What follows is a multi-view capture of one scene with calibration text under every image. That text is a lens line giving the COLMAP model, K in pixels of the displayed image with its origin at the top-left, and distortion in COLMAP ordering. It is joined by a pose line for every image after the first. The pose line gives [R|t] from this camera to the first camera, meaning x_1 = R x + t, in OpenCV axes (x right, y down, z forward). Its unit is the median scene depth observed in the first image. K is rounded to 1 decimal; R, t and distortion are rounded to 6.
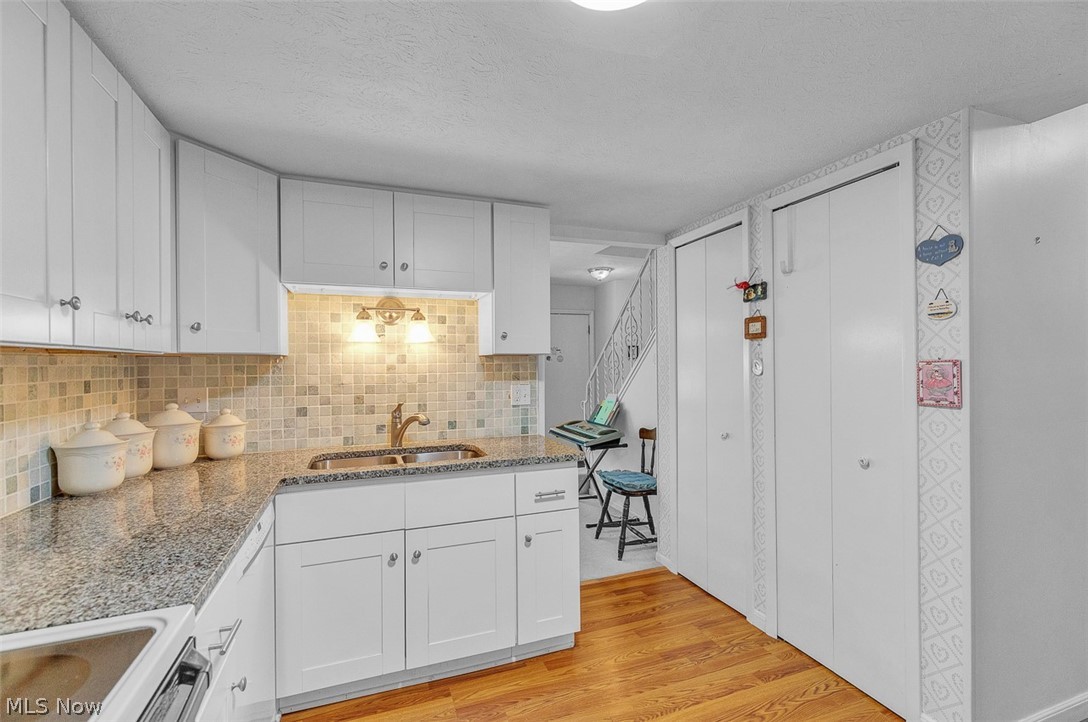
lens RADIAL K [[490.2, 0, 545.6], [0, 490.2, 365.4], [0, 0, 1]] dist [0.002248, -0.000280]
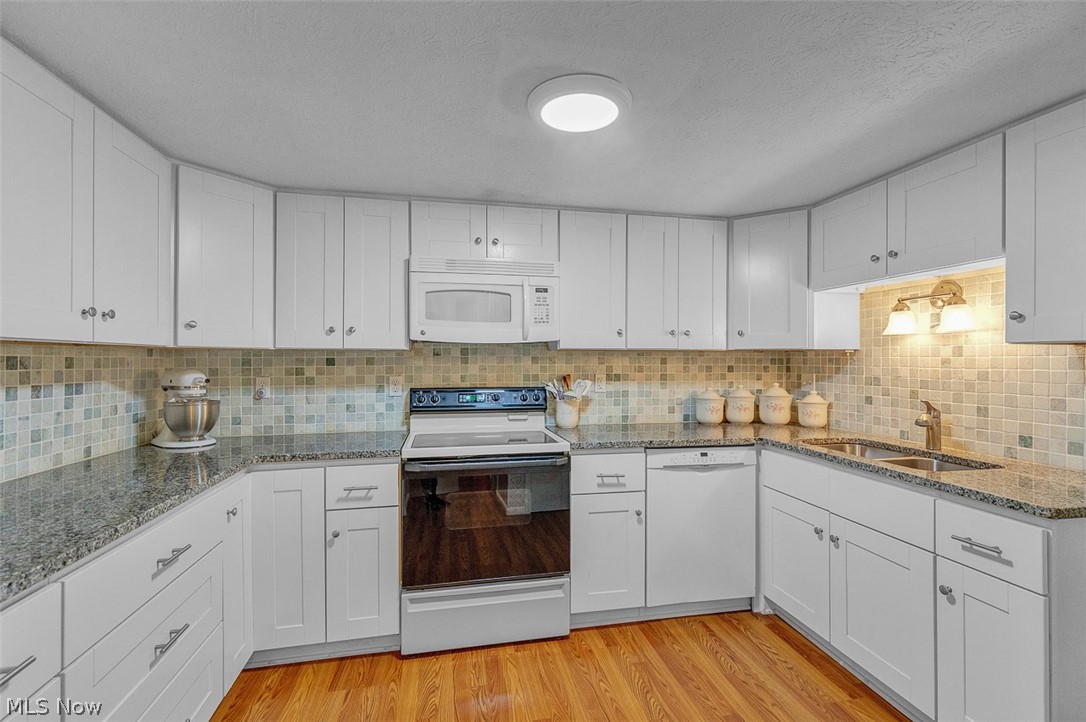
lens RADIAL K [[489.3, 0, 544.6], [0, 489.3, 365.4], [0, 0, 1]] dist [0.002248, -0.000280]
pose [[-0.159345, 0.019783, -0.987025, 0.730645], [-0.006193, 0.999759, 0.021038, -0.002214], [0.987203, 0.009465, -0.159185, 0.471172]]
